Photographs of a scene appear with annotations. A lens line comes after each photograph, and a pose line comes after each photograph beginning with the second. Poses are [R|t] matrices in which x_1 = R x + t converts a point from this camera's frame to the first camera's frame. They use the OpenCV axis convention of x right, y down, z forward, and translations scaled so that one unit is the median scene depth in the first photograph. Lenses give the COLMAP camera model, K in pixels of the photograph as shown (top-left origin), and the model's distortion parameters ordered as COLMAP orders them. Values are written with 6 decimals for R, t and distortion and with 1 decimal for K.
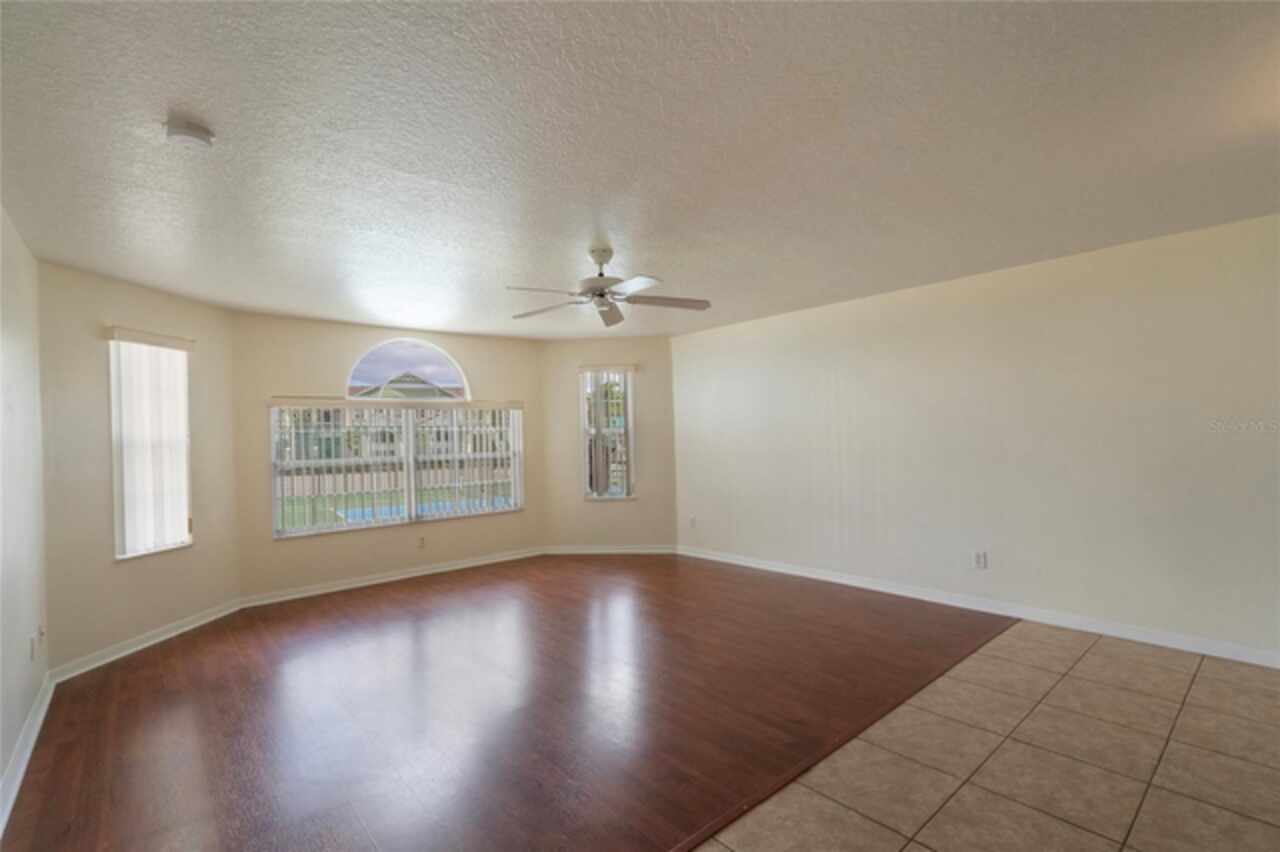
lens RADIAL K [[583.6, 0, 637.8], [0, 583.6, 441.5], [0, 0, 1]] dist [-0.001126, -0.000303]
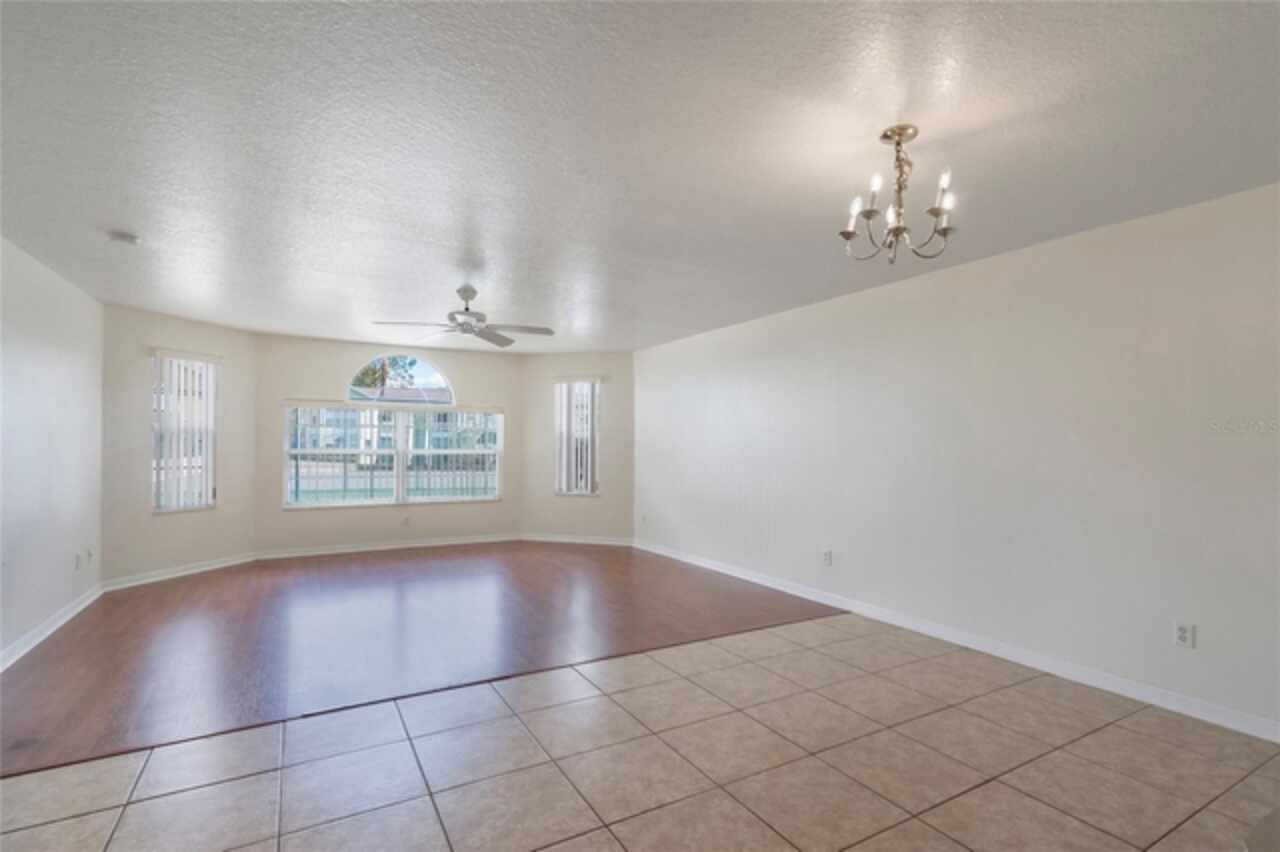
lens RADIAL K [[602.8, 0, 665.3], [0, 602.8, 442.2], [0, 0, 1]] dist [-0.002292, -0.000218]
pose [[0.984302, 0.031010, -0.173747, 0.477664], [-0.033496, 0.999374, -0.011397, 0.007647], [0.173285, 0.017037, 0.984724, -0.181017]]
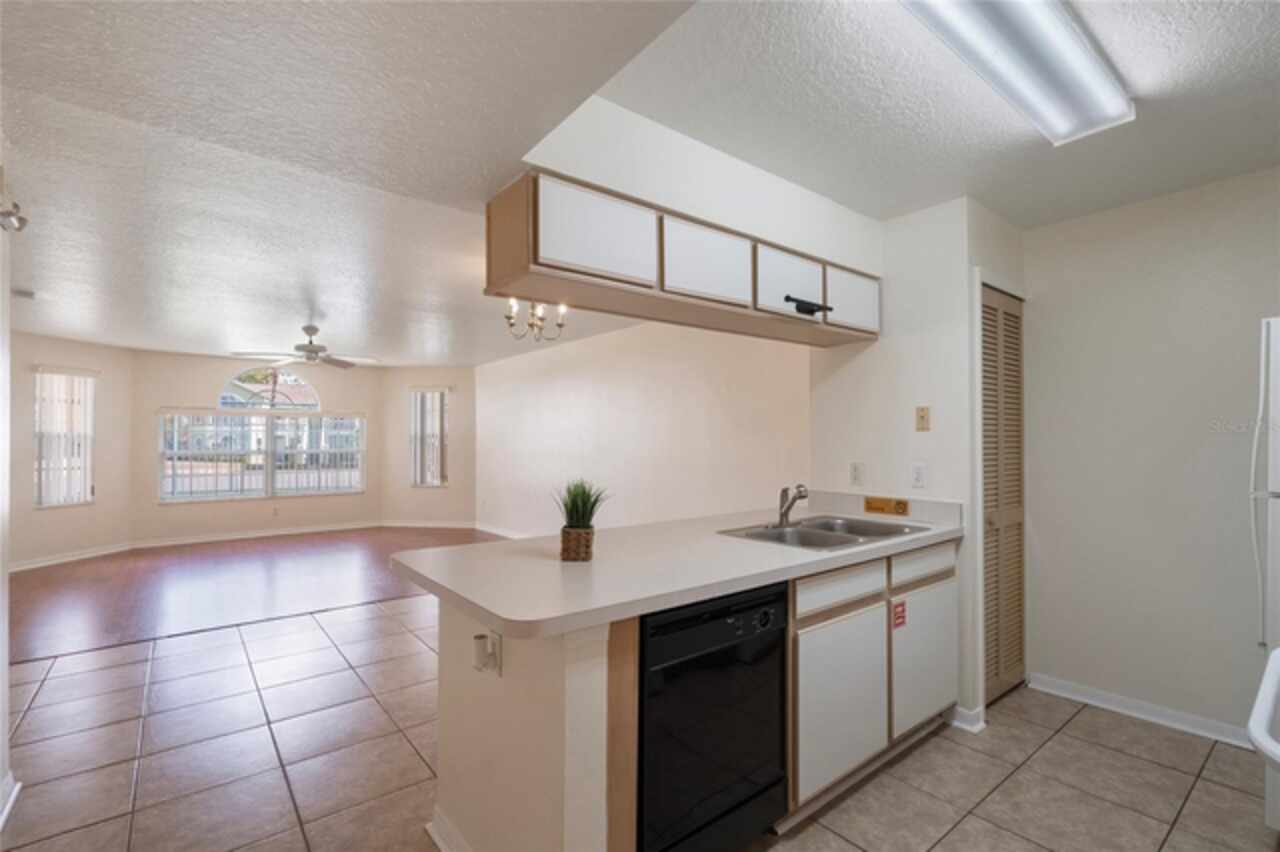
lens RADIAL K [[589.4, 0, 642.3], [0, 589.4, 431.3], [0, 0, 1]] dist [0.000676, 0.000830]
pose [[0.998114, 0.021707, -0.057426, 0.770015], [-0.023192, 0.999410, -0.025326, -0.007230], [0.056842, 0.026610, 0.998028, -0.485785]]
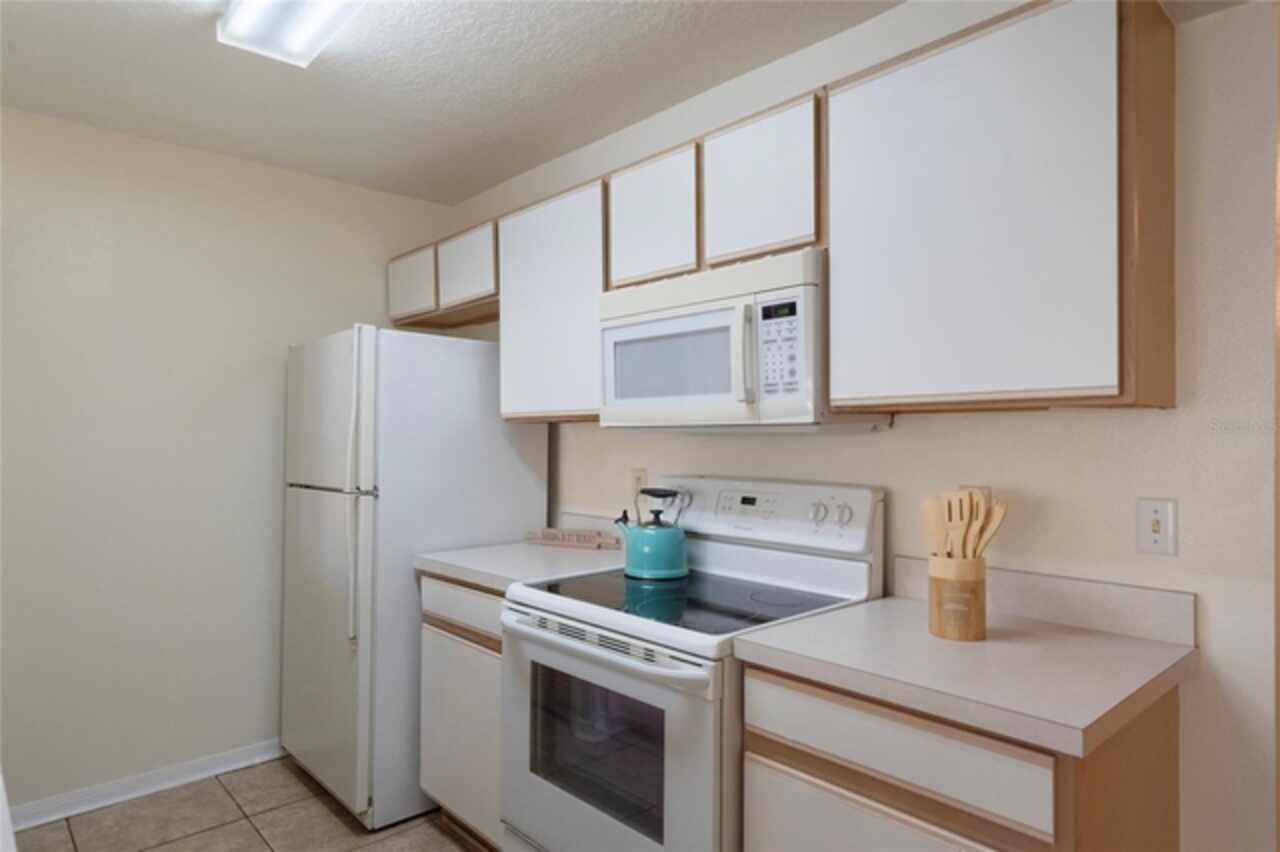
lens RADIAL K [[756.4, 0, 640.0], [0, 756.4, 426.0], [0, 0, 1]] dist [-0.000348, -0.000031]
pose [[-0.014604, 0.038828, 0.999139, 0.624392], [0.012719, 0.999172, -0.038643, -0.008360], [-0.999812, 0.012144, -0.015086, -0.234267]]
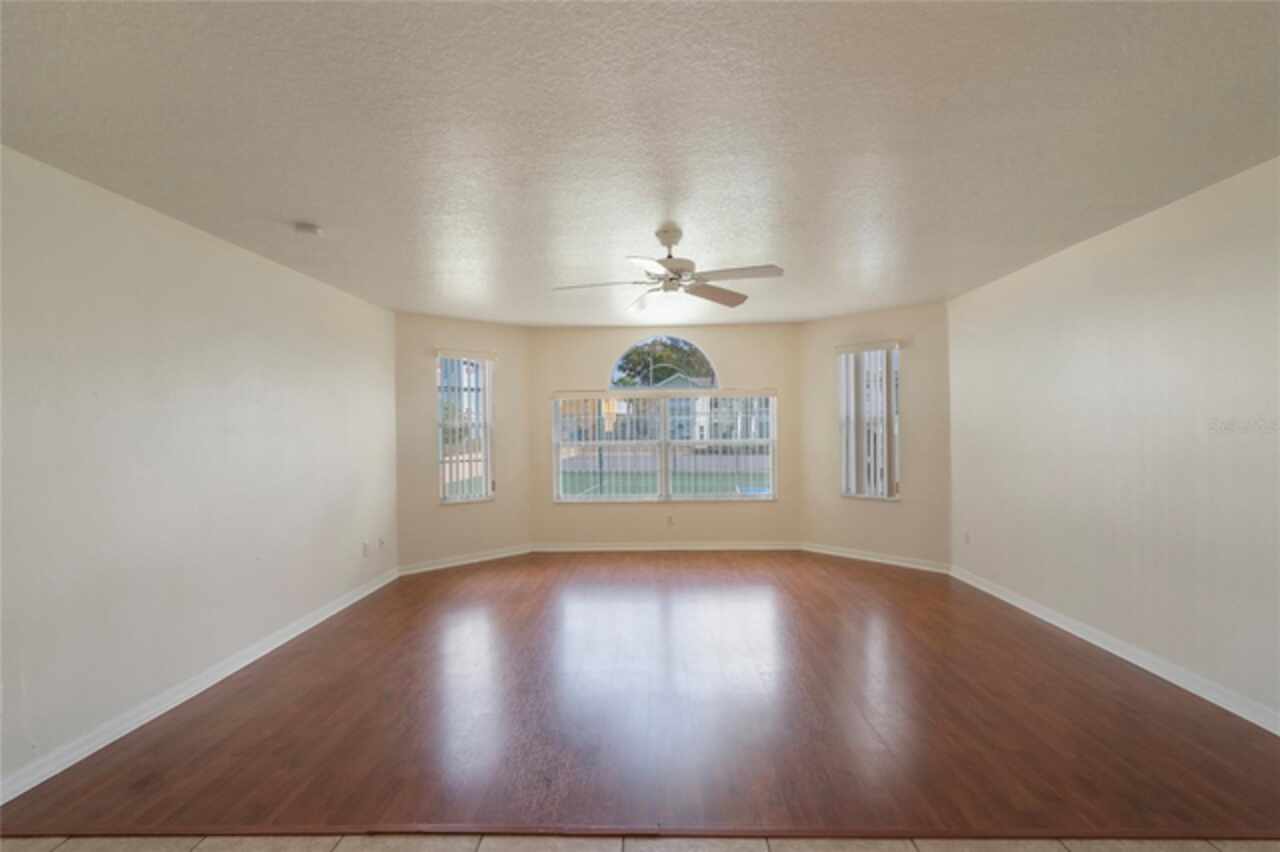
lens RADIAL K [[589.4, 0, 642.3], [0, 589.4, 431.3], [0, 0, 1]] dist [0.000676, 0.000830]
pose [[0.732941, 0.020067, -0.679996, 0.442804], [-0.015049, 0.999799, 0.013284, -0.009425], [0.680126, 0.000496, 0.733095, 0.200447]]
